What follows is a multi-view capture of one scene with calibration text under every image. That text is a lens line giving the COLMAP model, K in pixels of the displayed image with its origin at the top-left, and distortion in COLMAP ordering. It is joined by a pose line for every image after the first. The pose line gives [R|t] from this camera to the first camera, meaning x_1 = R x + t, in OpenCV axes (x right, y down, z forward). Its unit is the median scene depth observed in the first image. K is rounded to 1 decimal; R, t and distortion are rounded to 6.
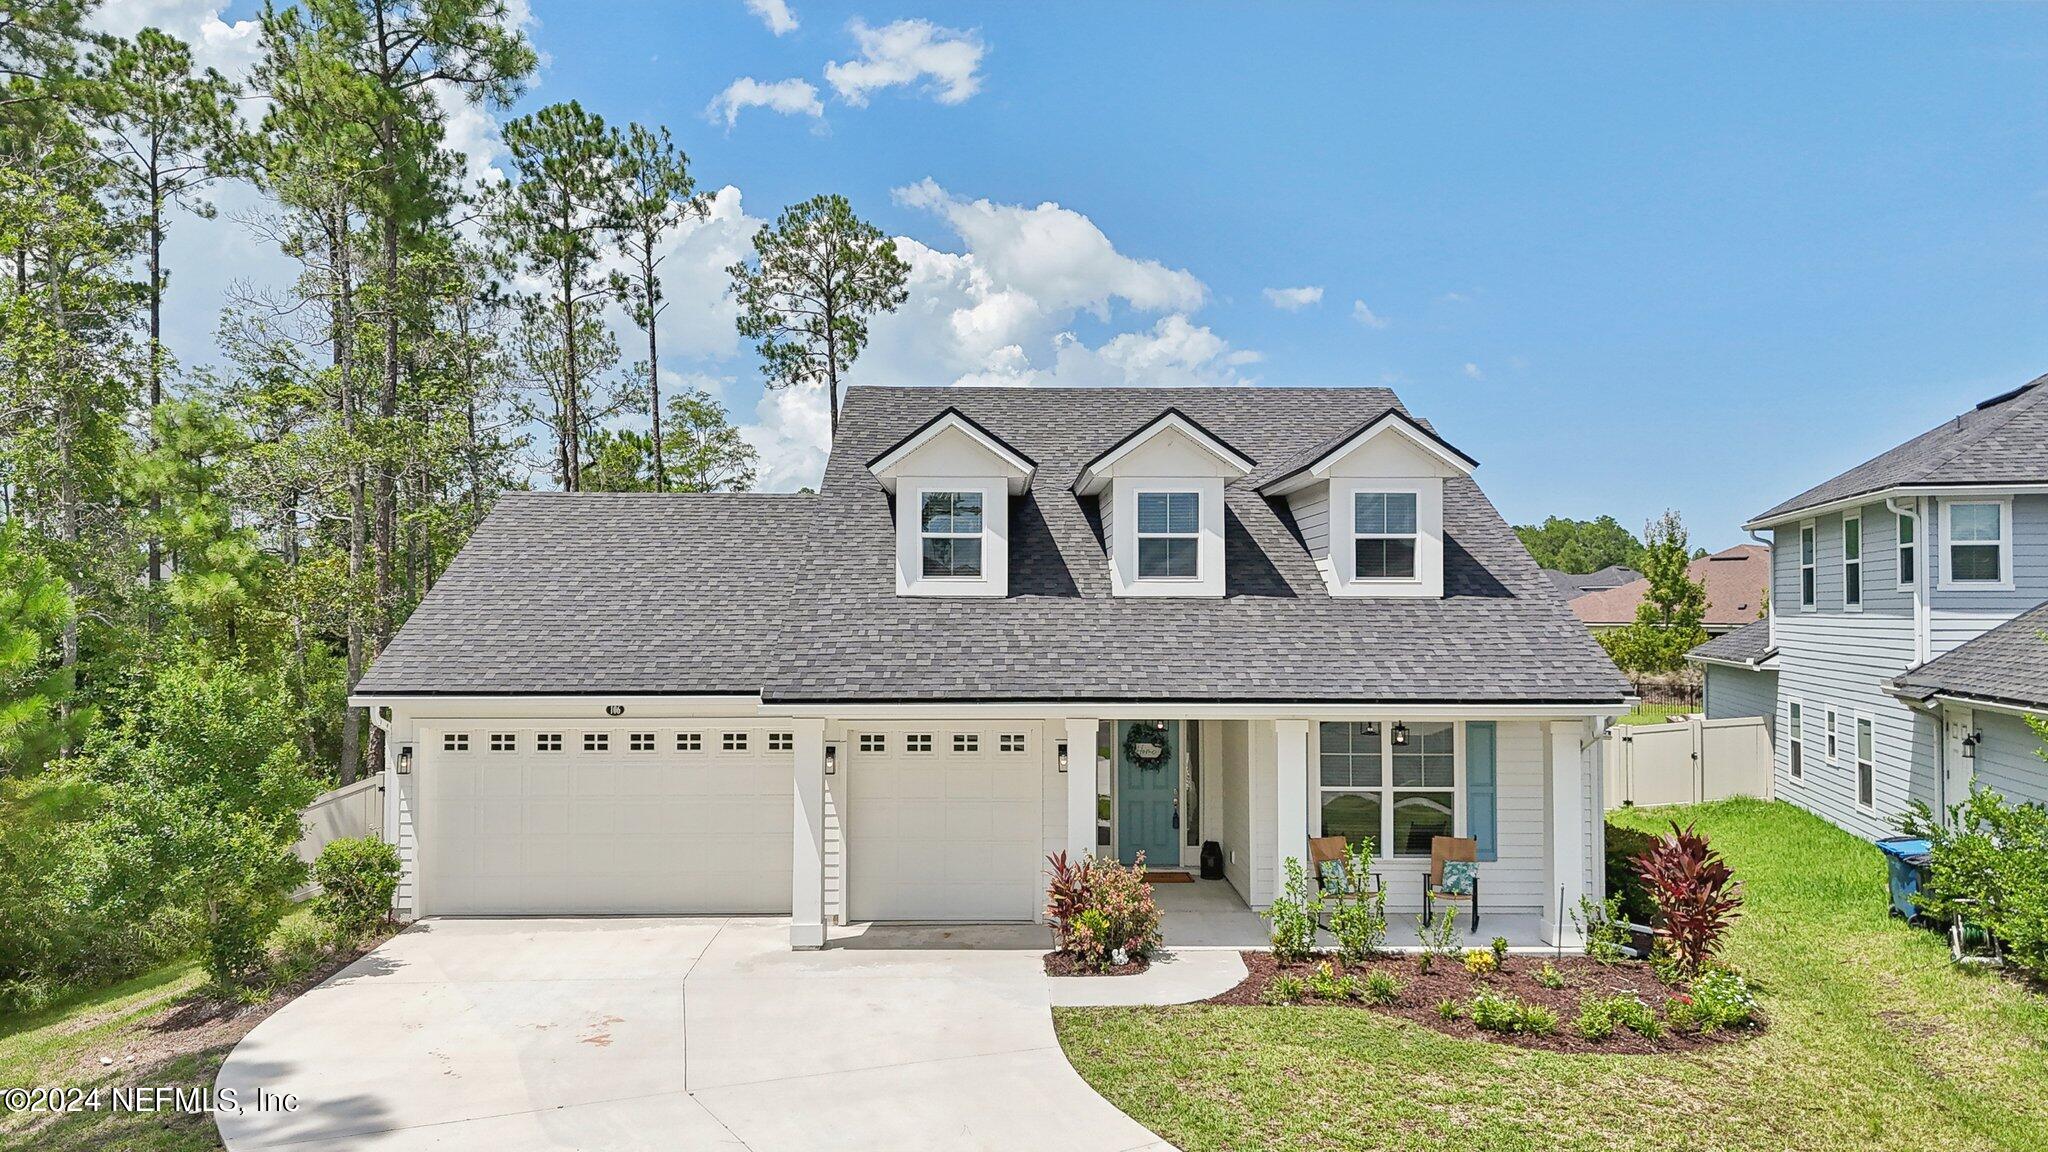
lens RADIAL K [[1510.8, 0, 1024.0], [0, 1510.8, 576.0], [0, 0, 1]] dist [0.081403, -0.063621]
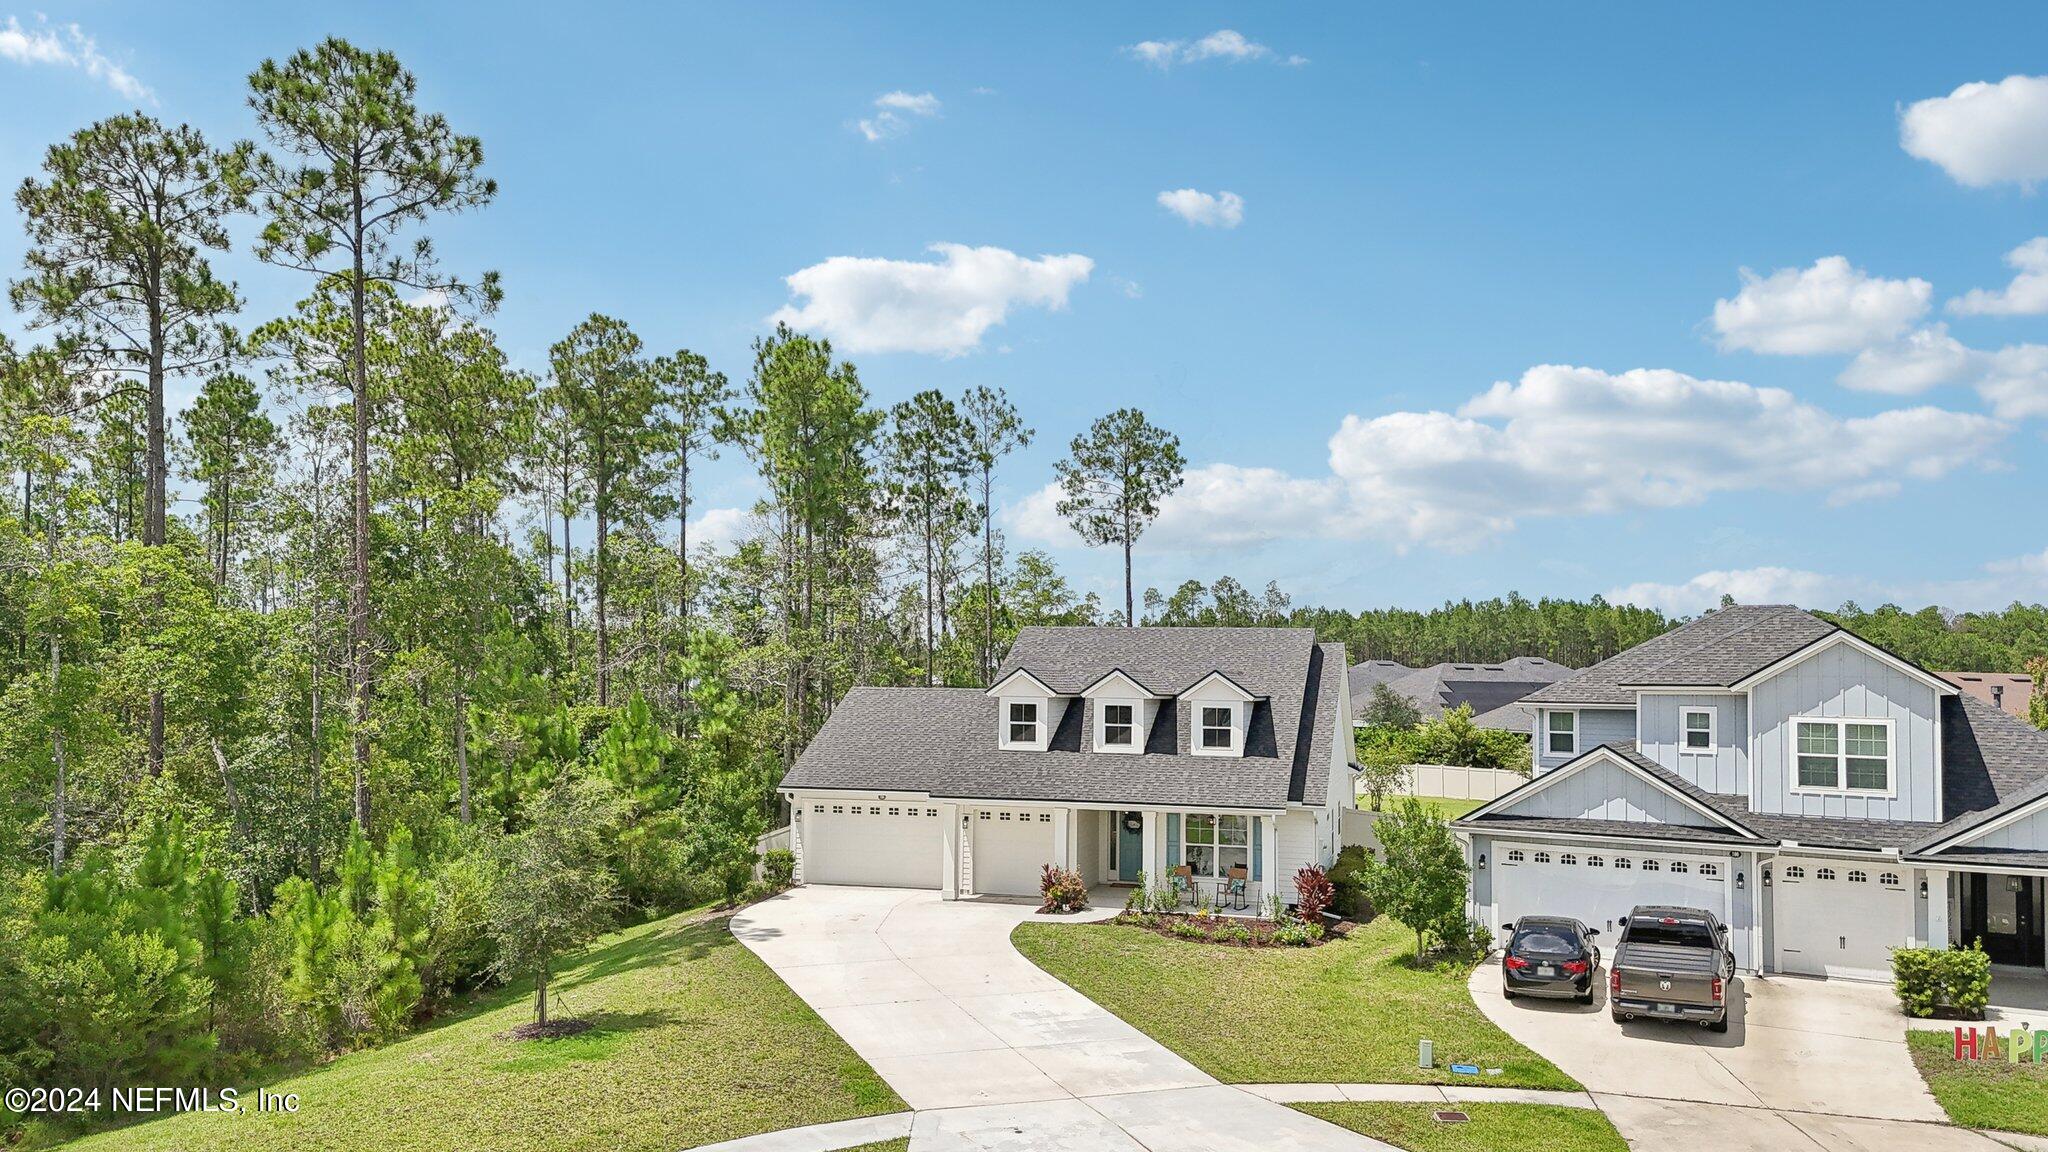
lens RADIAL K [[1497.2, 0, 1023.8], [0, 1497.2, 616.7], [0, 0, 1]] dist [0.155297, -0.000221]
pose [[0.962311, -0.001482, -0.271946, 0.558116], [-0.005379, 0.999686, -0.024483, -0.130647], [0.271897, 0.025023, 0.962001, -1.140332]]
